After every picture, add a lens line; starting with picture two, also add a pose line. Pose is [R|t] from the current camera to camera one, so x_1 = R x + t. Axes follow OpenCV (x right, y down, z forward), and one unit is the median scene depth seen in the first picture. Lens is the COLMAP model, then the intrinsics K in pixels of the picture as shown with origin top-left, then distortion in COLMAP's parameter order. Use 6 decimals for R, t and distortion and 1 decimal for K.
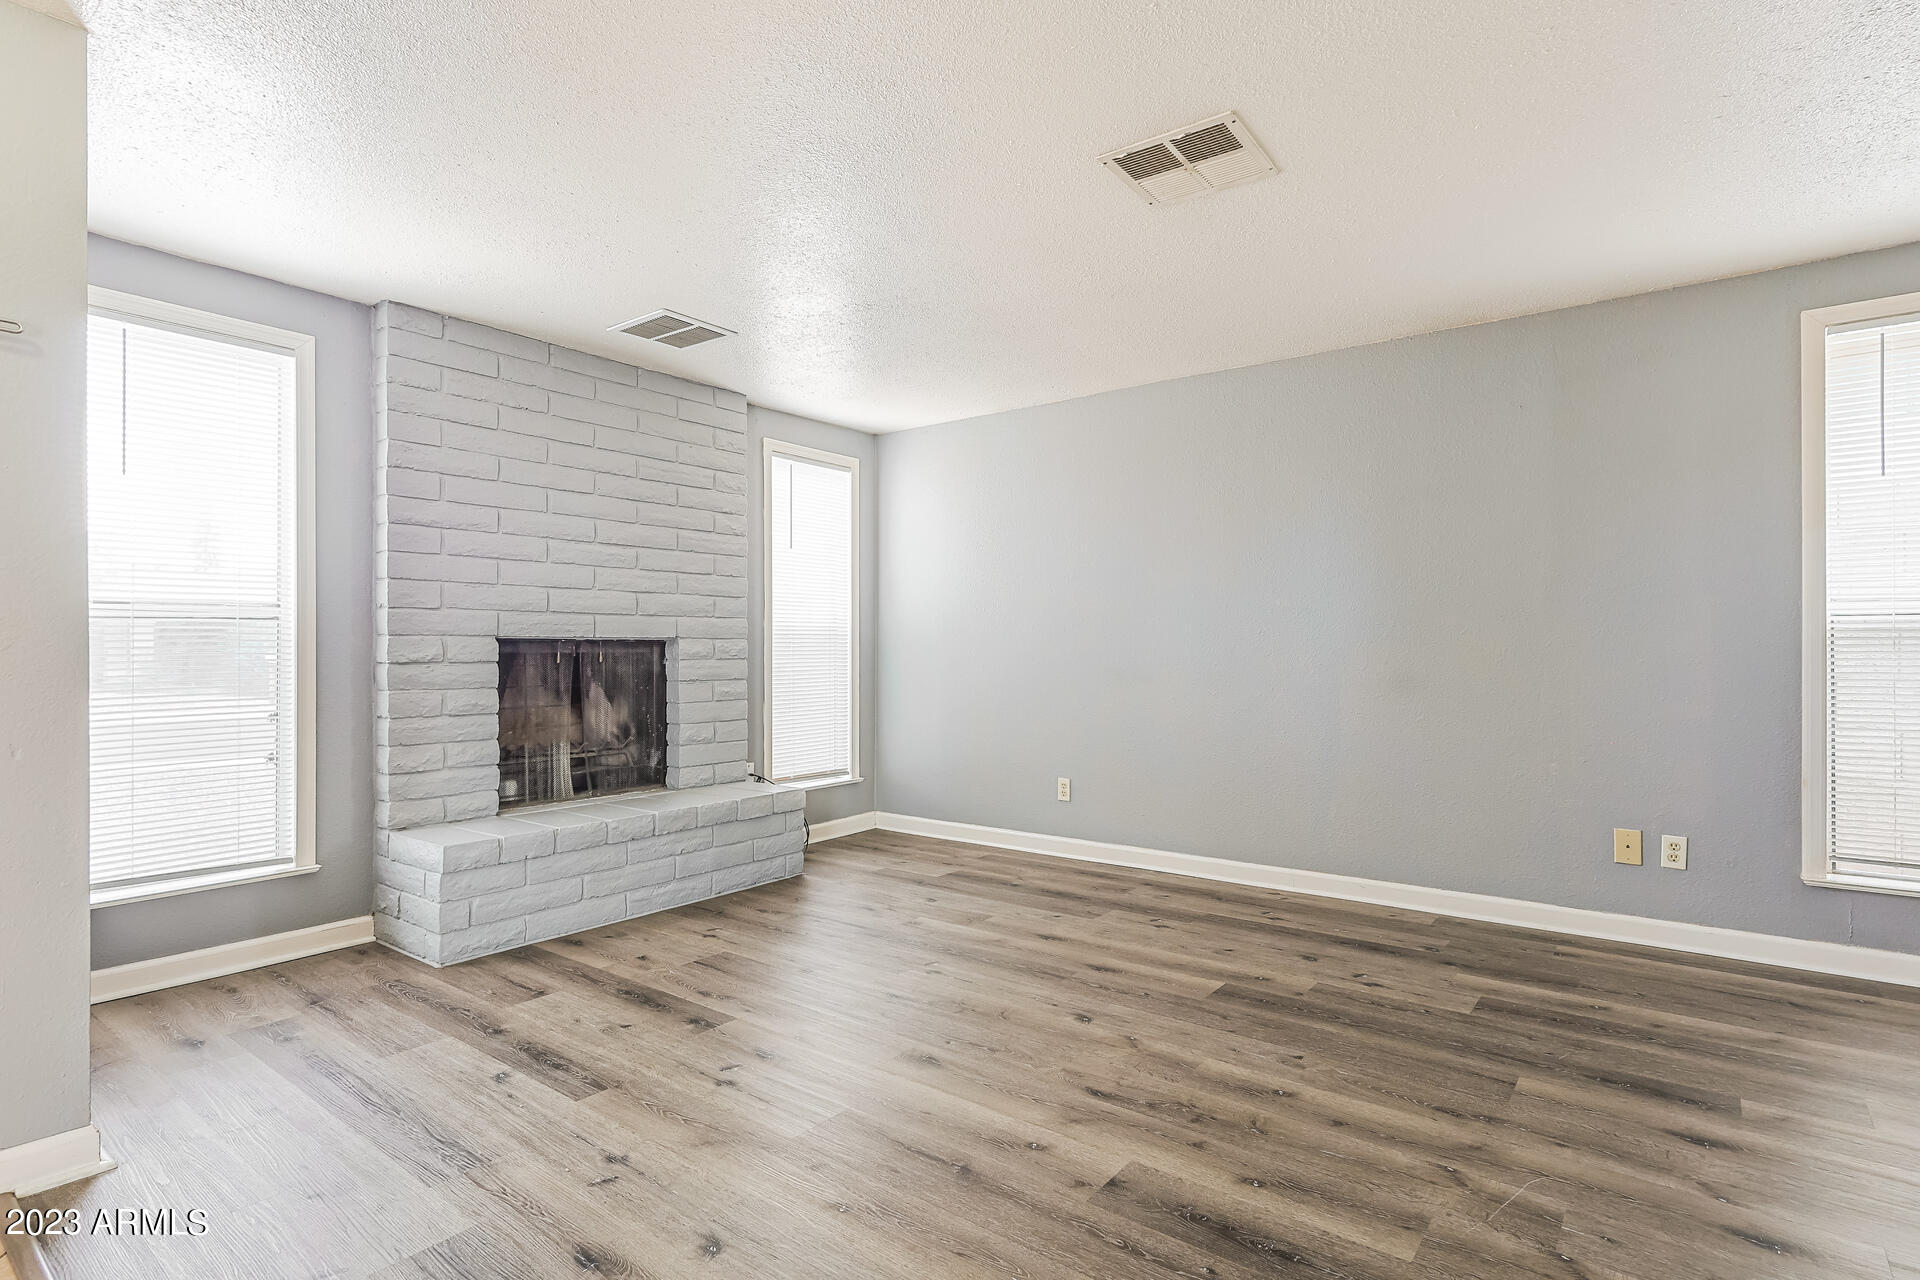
lens RADIAL K [[966.1, 0, 960.5], [0, 966.1, 650.2], [0, 0, 1]] dist [0.000982, 0.000850]
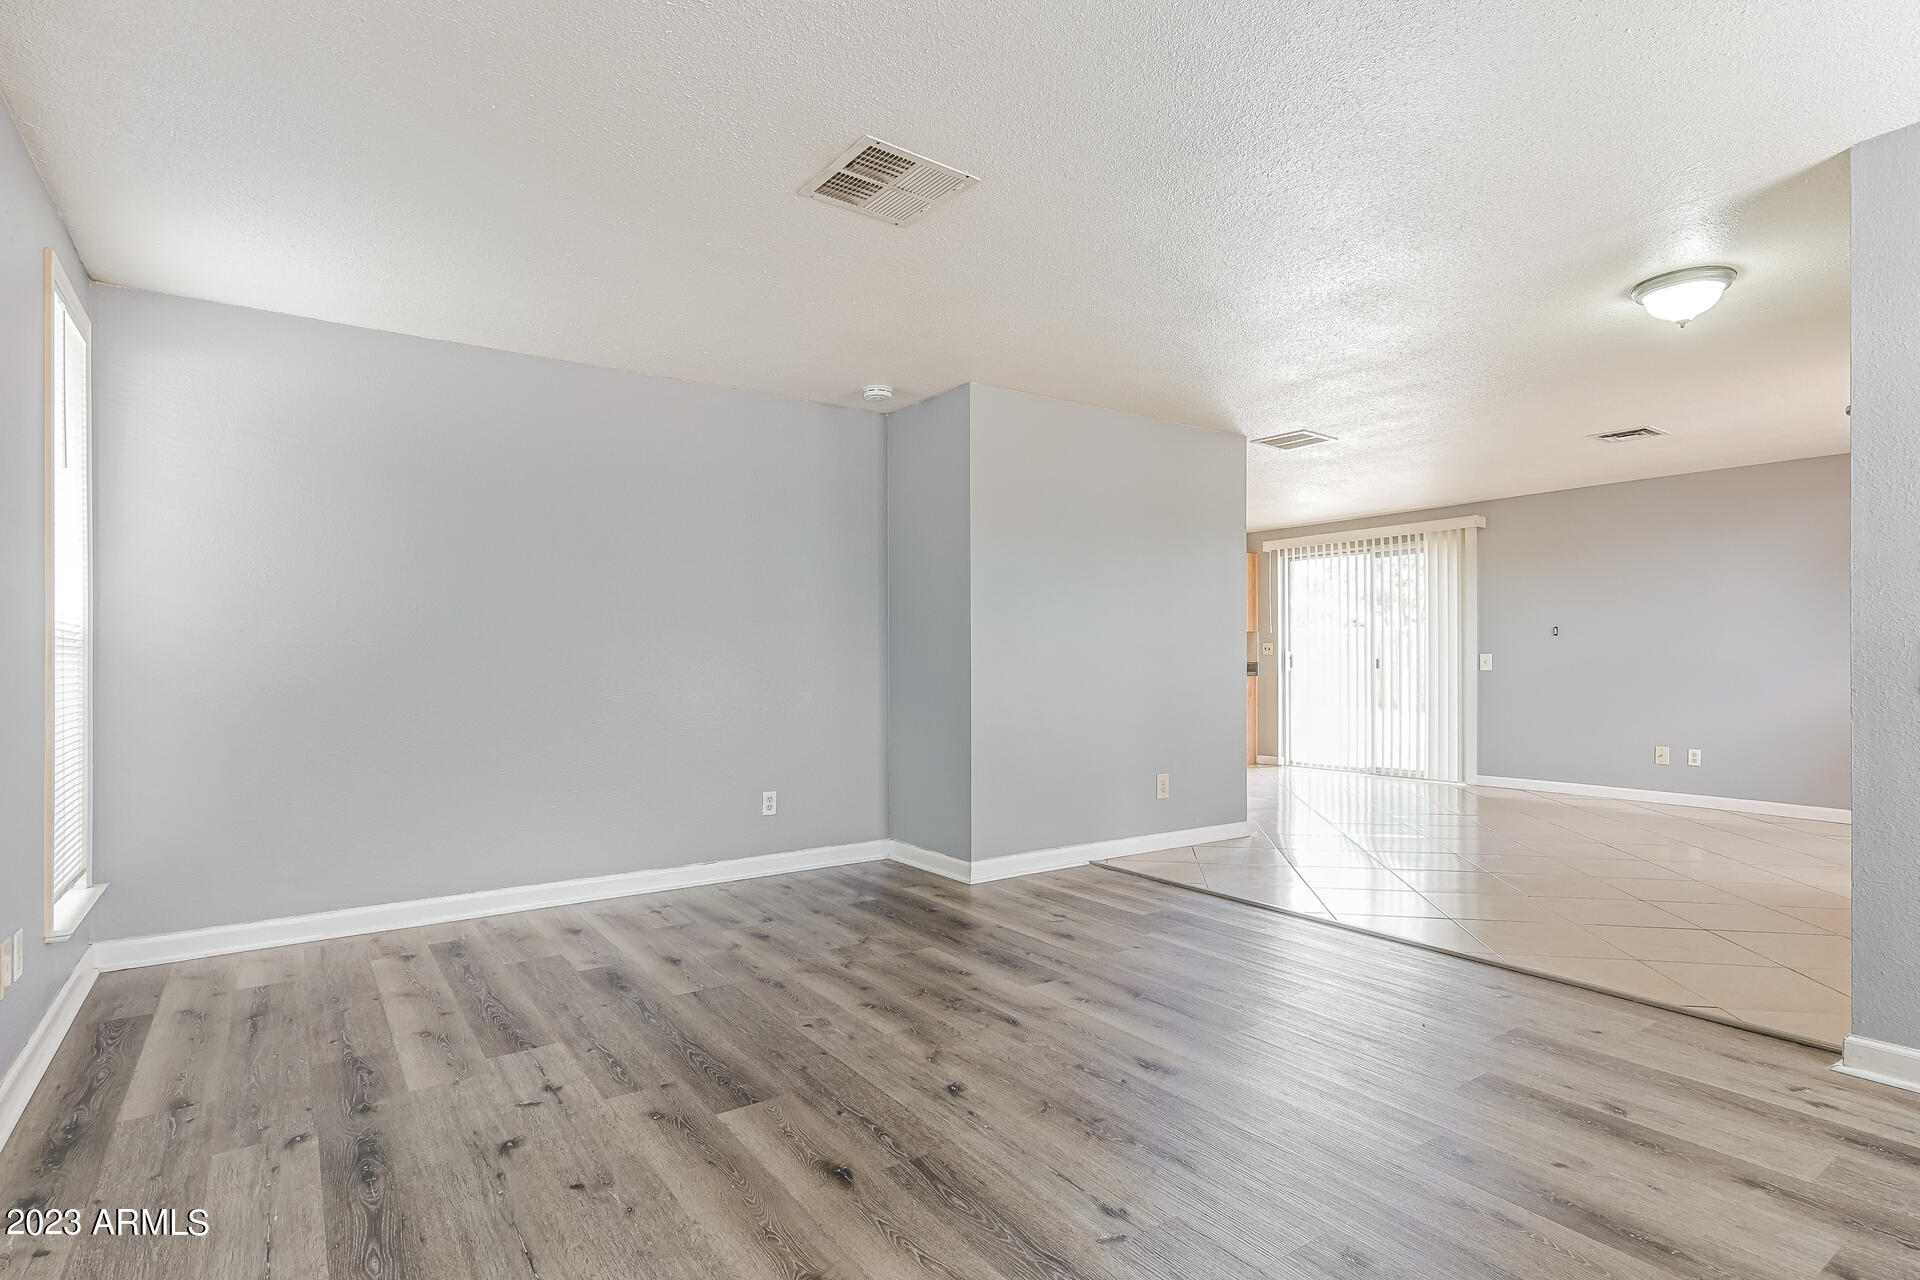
lens RADIAL K [[966.1, 0, 960.5], [0, 966.1, 650.2], [0, 0, 1]] dist [0.000982, 0.000850]
pose [[-0.956677, 0.007297, 0.291061, -0.135145], [0.004700, 0.999943, -0.009621, 0.004507], [-0.291115, -0.007836, -0.956656, 1.936786]]
